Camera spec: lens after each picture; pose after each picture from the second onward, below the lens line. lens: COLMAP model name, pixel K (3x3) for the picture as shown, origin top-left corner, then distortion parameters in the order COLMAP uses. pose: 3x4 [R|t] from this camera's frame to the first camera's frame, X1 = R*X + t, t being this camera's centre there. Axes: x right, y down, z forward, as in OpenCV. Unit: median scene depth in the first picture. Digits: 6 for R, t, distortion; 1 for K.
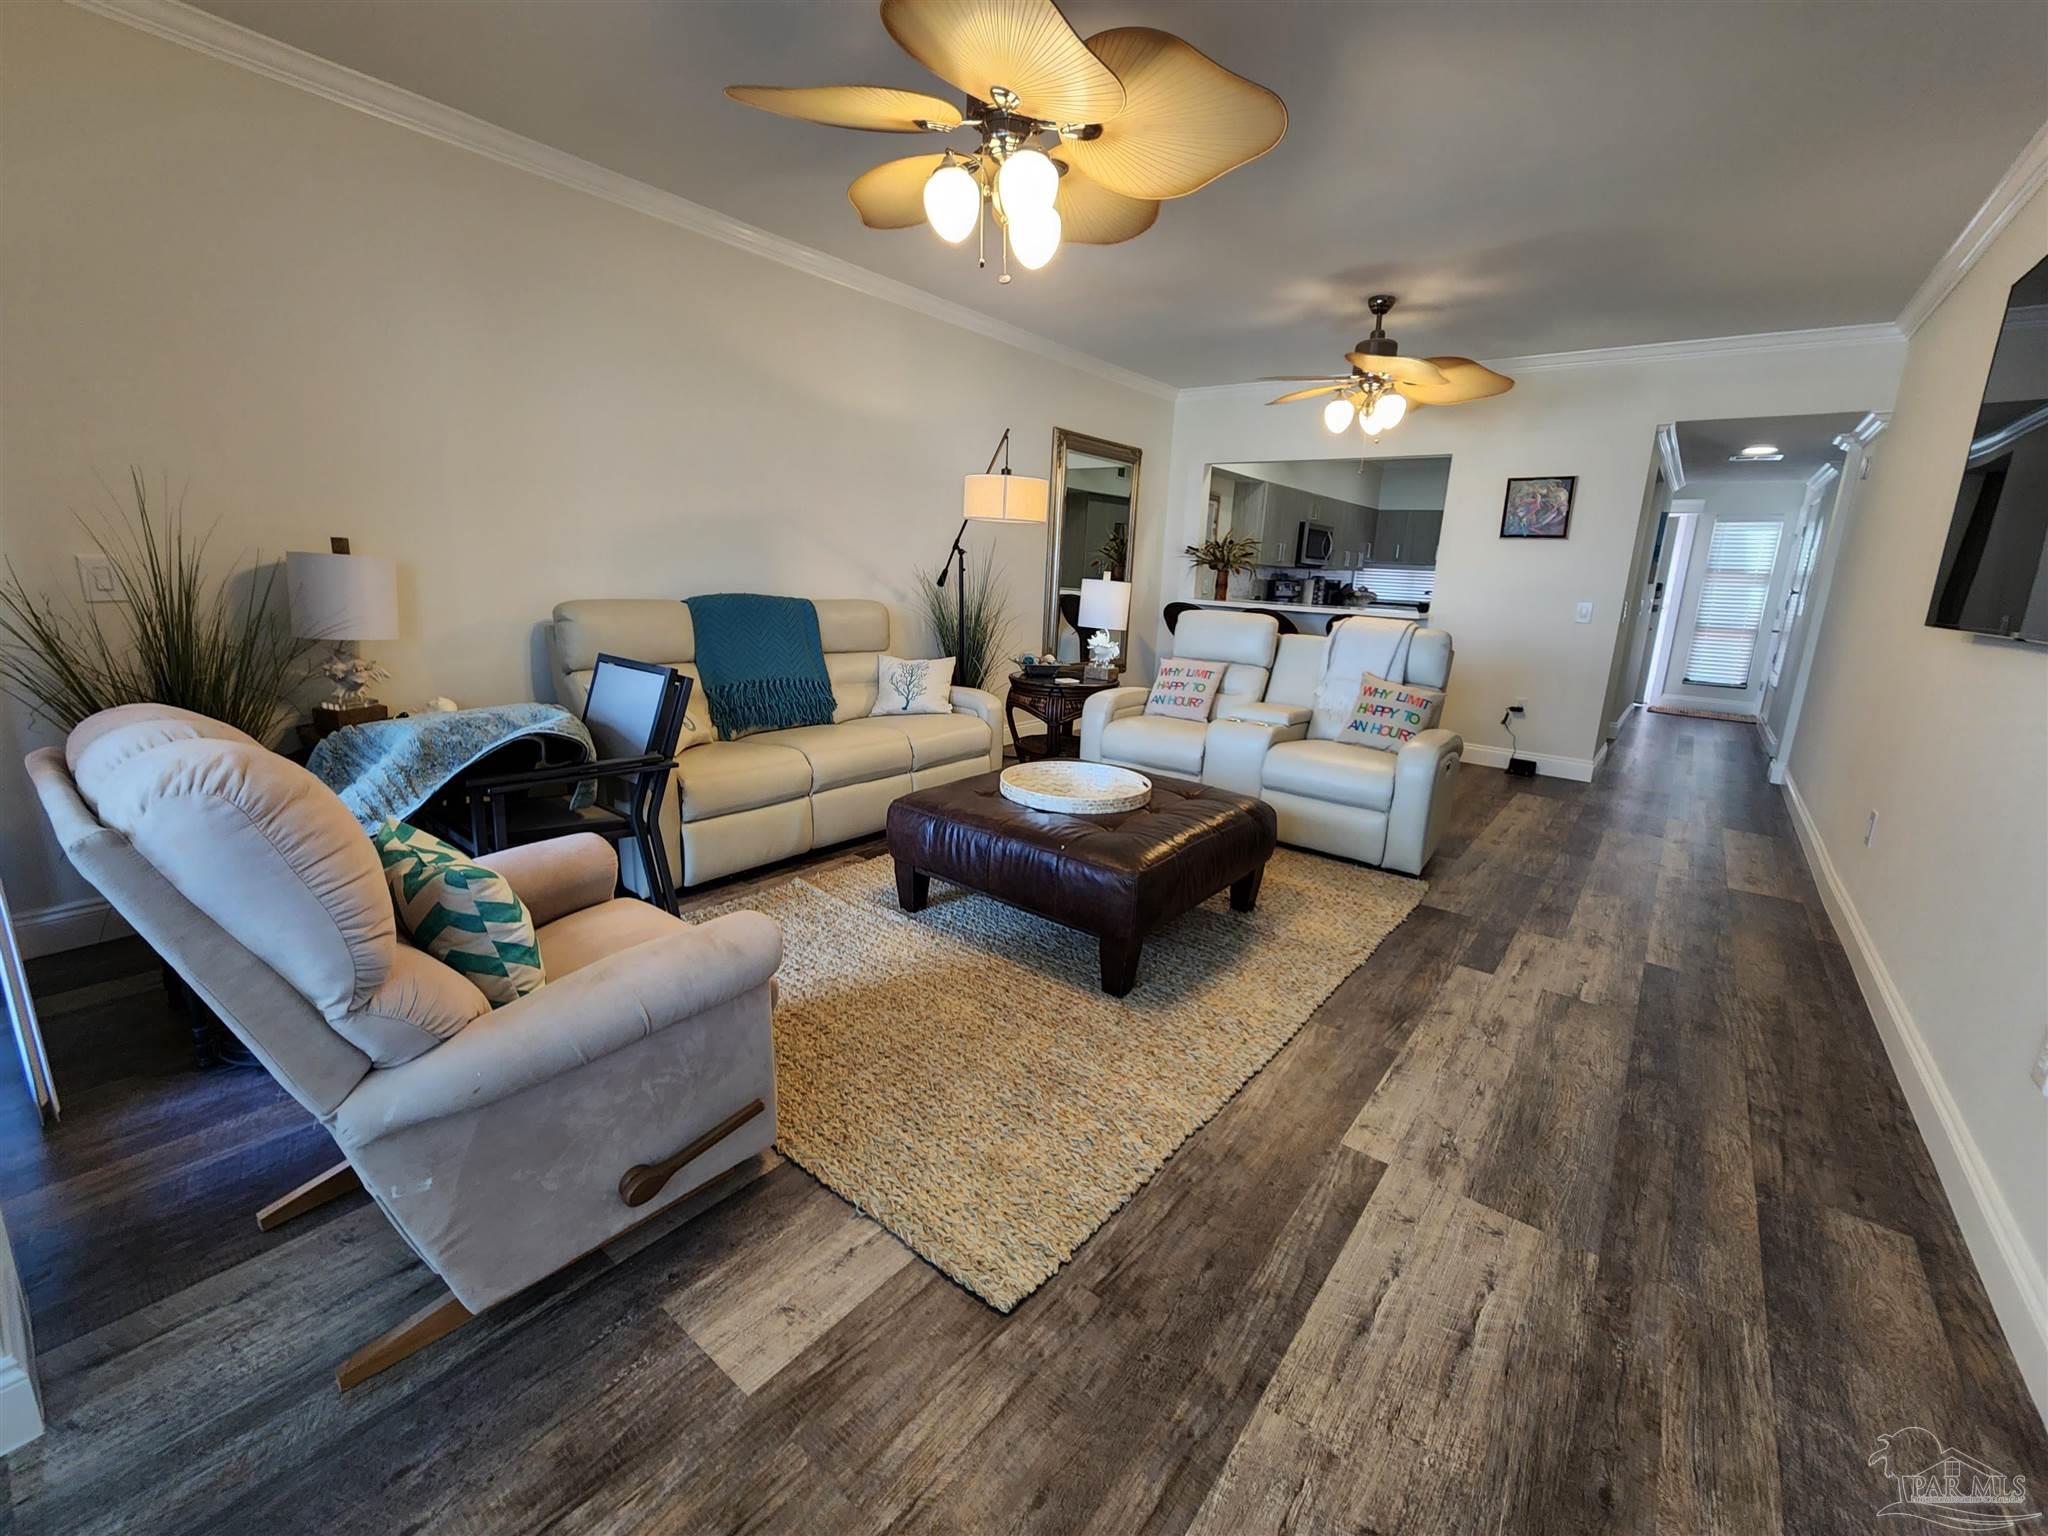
lens RADIAL K [[839.4, 0, 1023.7], [0, 839.4, 766.5], [0, 0, 1]] dist [-0.007924, -0.000046]
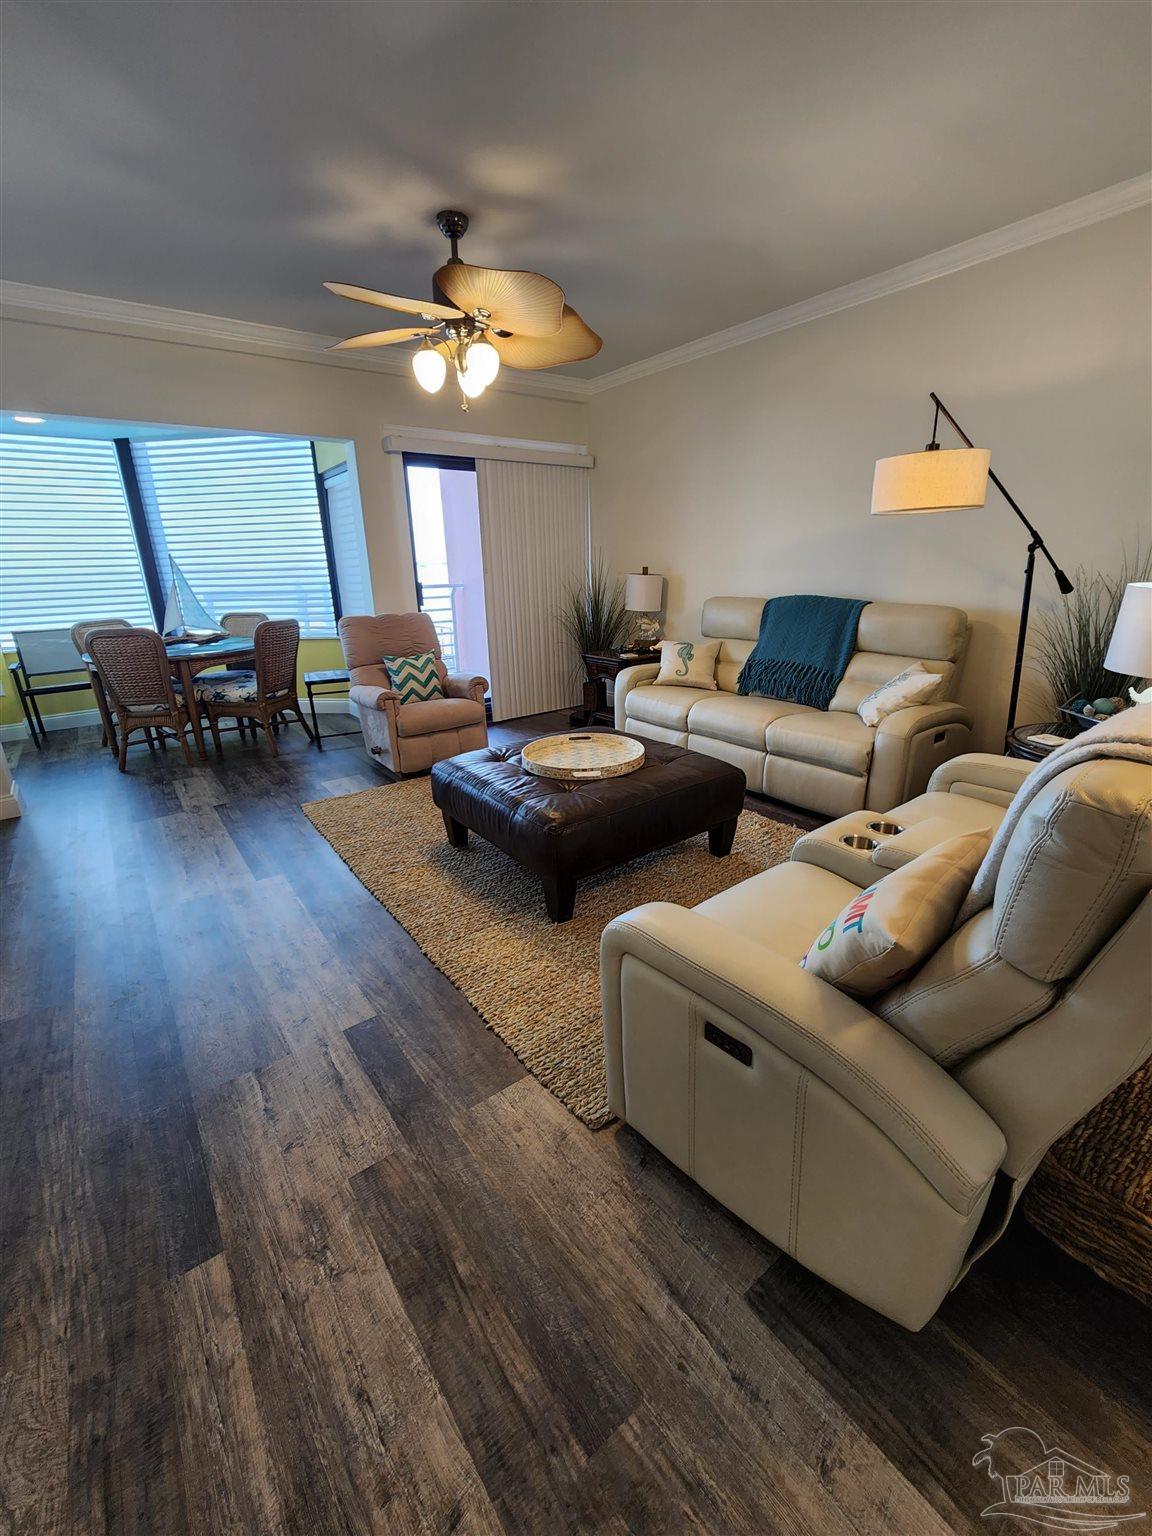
lens RADIAL K [[629.5, 0, 578.2], [0, 629.5, 769.0], [0, 0, 1]] dist [-0.007924, -0.000046]
pose [[-0.250071, 0.267433, -0.930561, 0.994990], [-0.208666, 0.923627, 0.321516, -0.263641], [0.945475, 0.274579, -0.175168, 1.215247]]
